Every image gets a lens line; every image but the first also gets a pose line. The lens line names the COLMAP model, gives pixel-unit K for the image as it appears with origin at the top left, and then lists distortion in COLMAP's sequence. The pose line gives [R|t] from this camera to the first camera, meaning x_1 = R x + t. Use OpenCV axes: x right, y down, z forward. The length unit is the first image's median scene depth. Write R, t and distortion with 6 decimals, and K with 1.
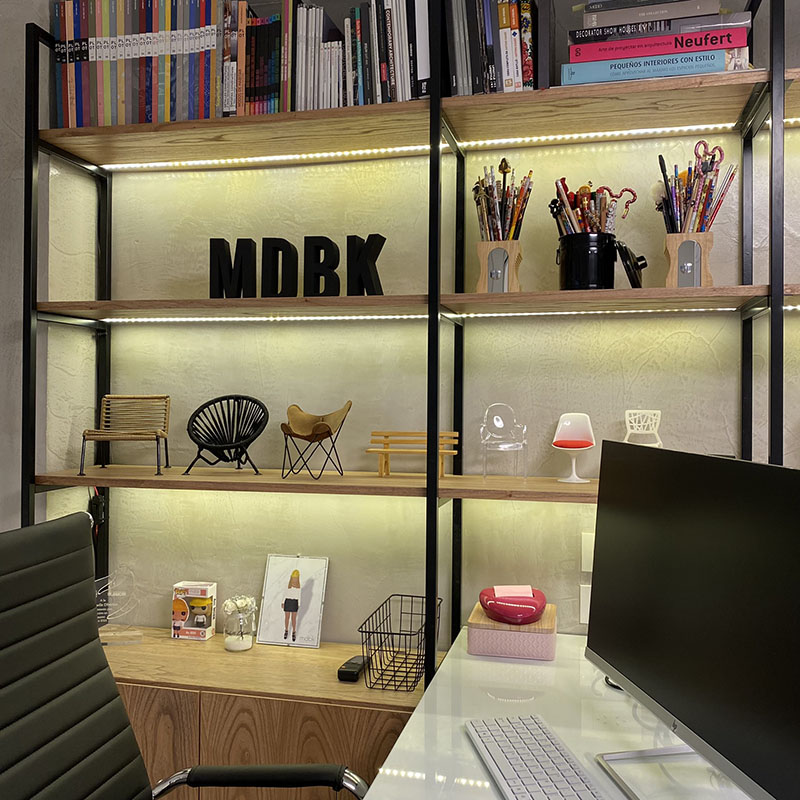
lens RADIAL K [[819.5, 0, 399.7], [0, 819.5, 394.8], [0, 0, 1]] dist [-0.002906, 0.000000]
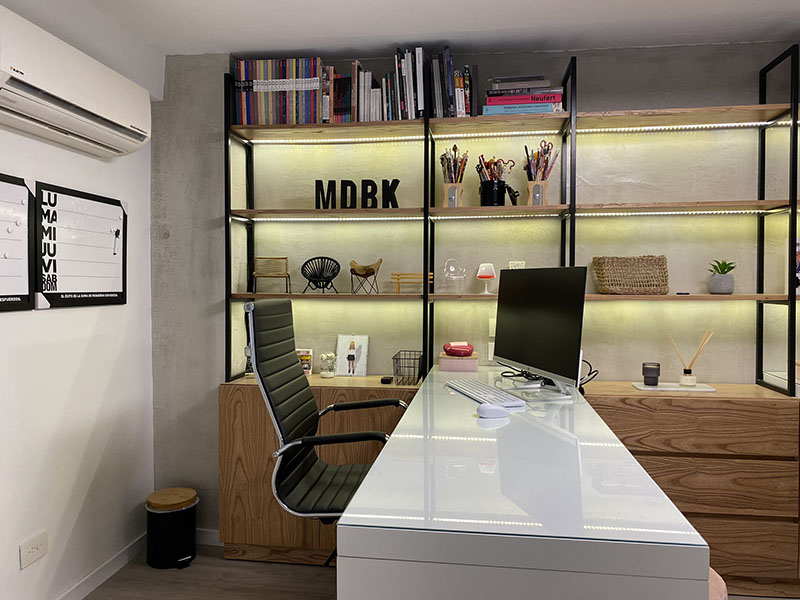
lens RADIAL K [[605.5, 0, 398.3], [0, 605.5, 304.7], [0, 0, 1]] dist [0.011065, 0.001144]
pose [[0.995826, -0.007770, 0.090942, -0.169539], [0.004056, 0.999153, 0.040944, 0.067070], [-0.091183, -0.040404, 0.995014, -0.592179]]
